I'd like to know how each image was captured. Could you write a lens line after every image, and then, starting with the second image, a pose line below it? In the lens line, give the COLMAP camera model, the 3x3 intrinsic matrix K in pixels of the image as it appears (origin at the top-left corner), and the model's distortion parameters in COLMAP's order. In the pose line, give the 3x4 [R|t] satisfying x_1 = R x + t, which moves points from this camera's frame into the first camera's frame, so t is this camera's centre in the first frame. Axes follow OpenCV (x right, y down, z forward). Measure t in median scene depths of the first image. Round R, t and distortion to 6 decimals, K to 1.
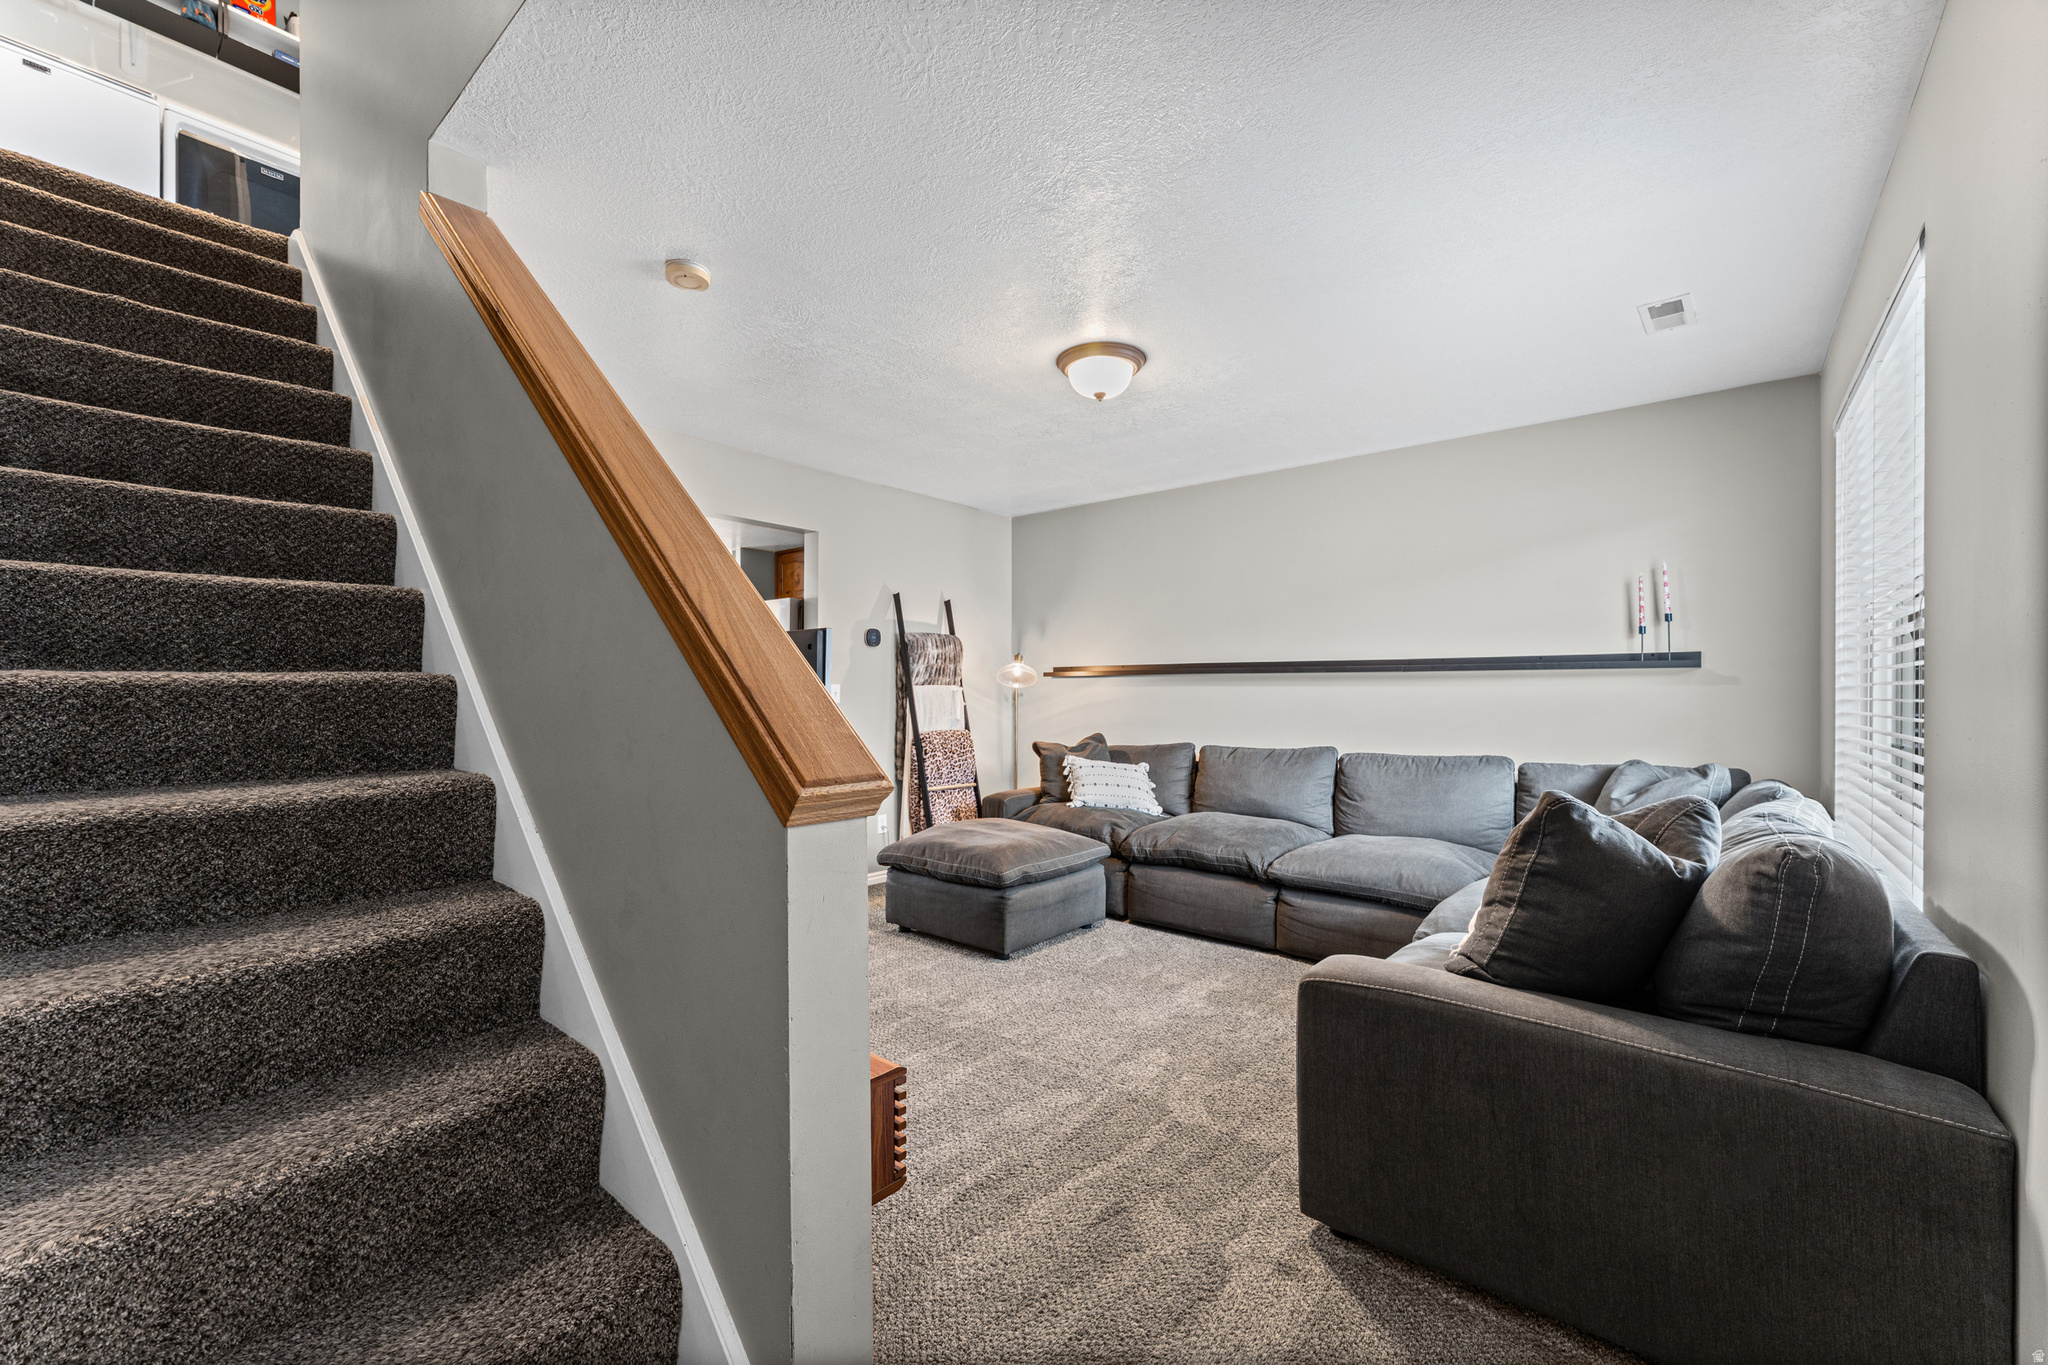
lens RADIAL K [[822.5, 0, 1019.6], [0, 822.5, 688.3], [0, 0, 1]] dist [-0.000656, -0.000147]
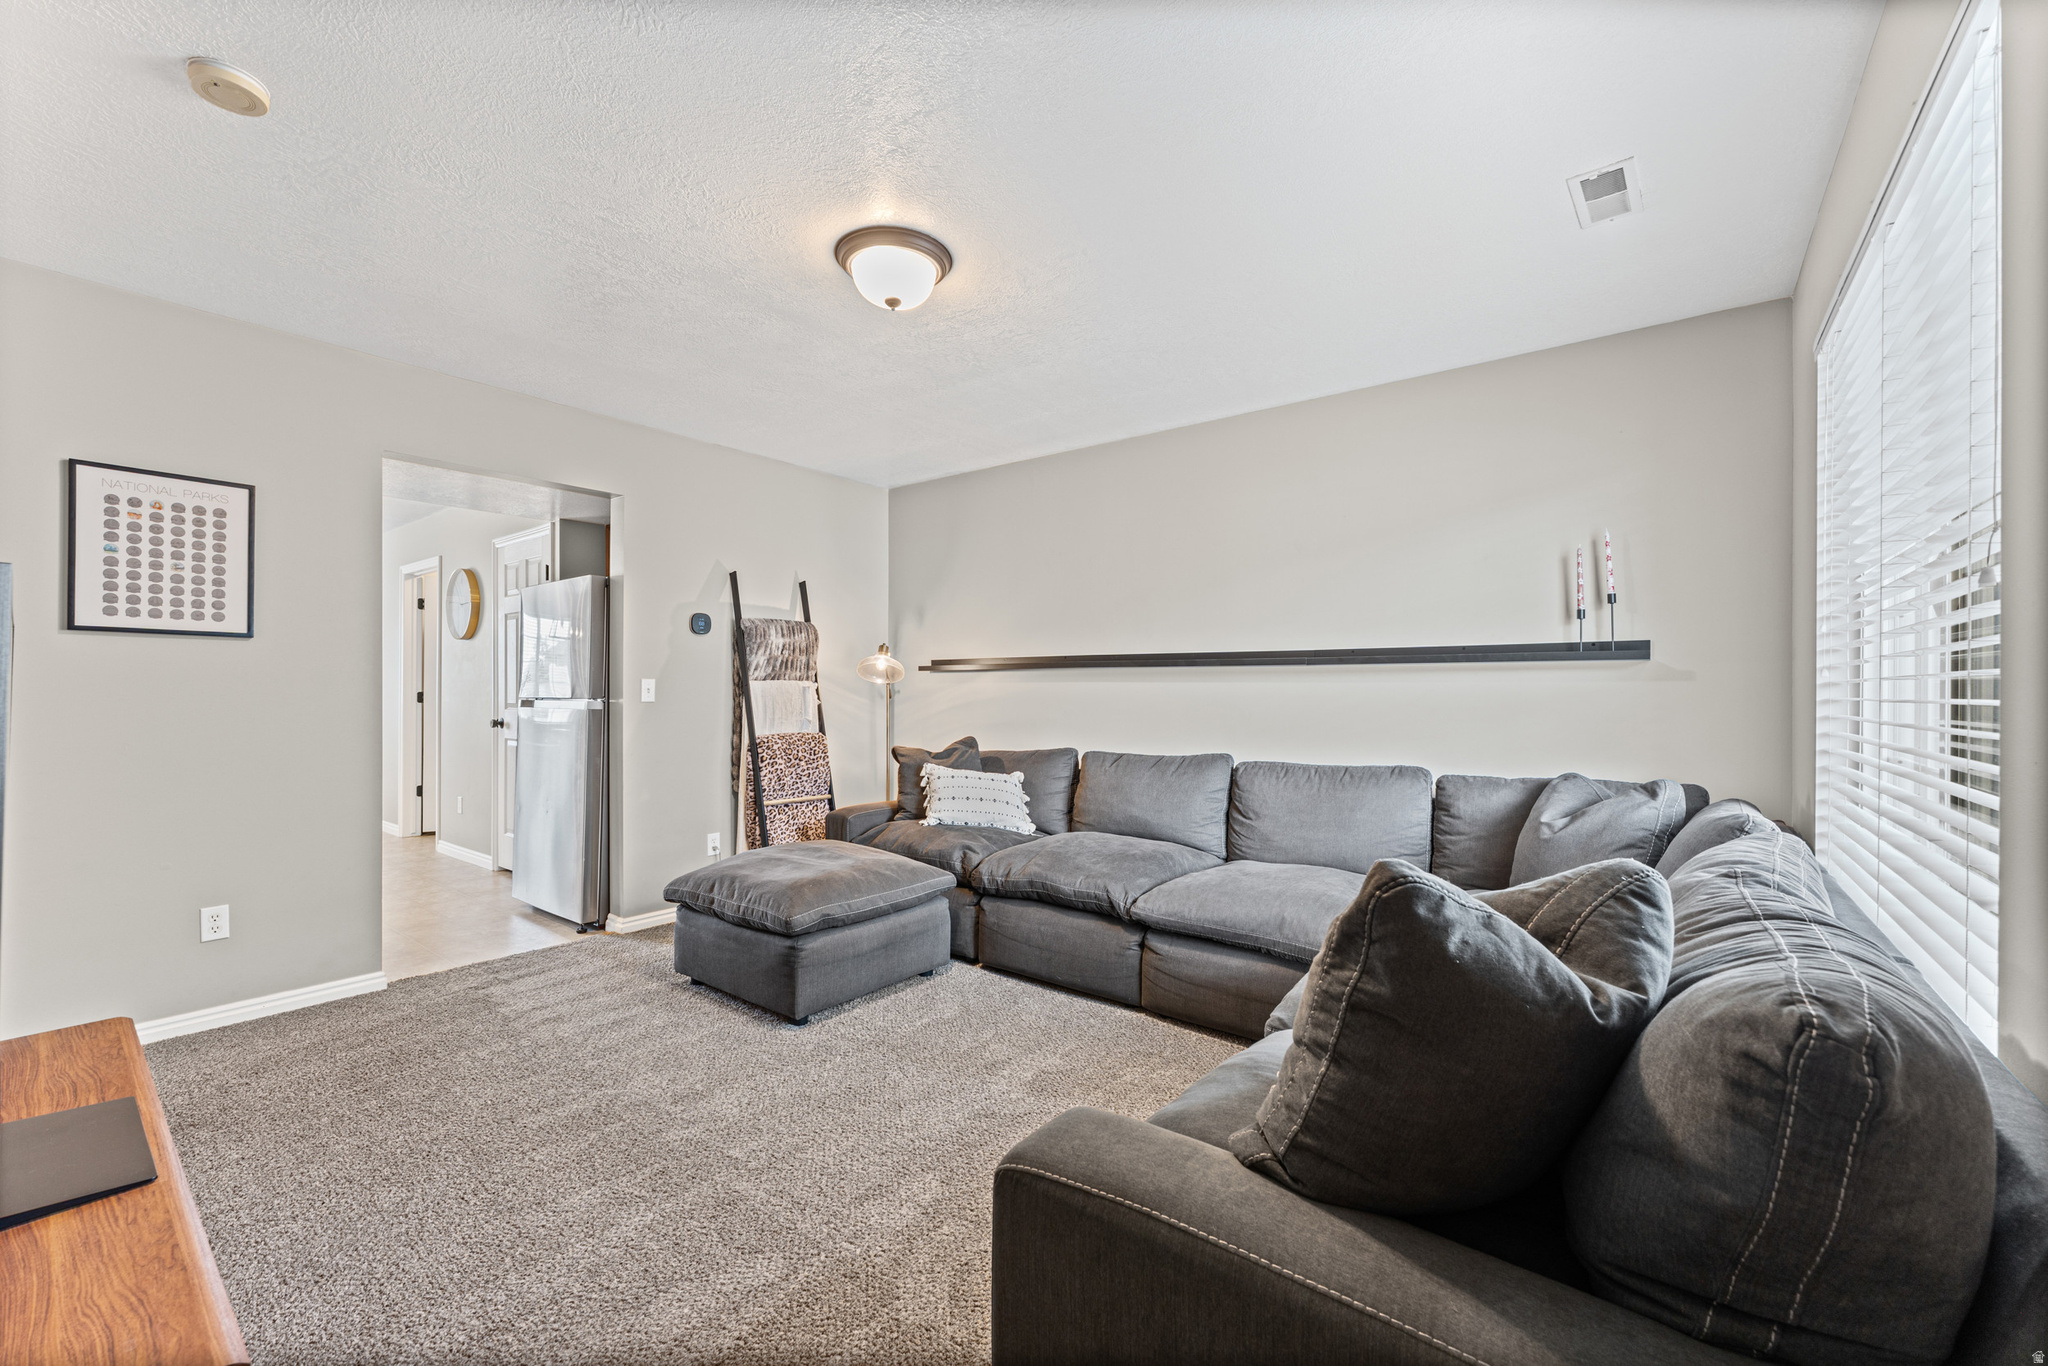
lens RADIAL K [[822.5, 0, 1025.2], [0, 822.5, 684.7], [0, 0, 1]] dist [-0.000656, -0.000147]
pose [[0.999266, 0.001728, 0.038281, 0.176910], [-0.001714, 0.999998, -0.000394, 0.001149], [-0.038281, 0.000328, 0.999267, 0.207036]]
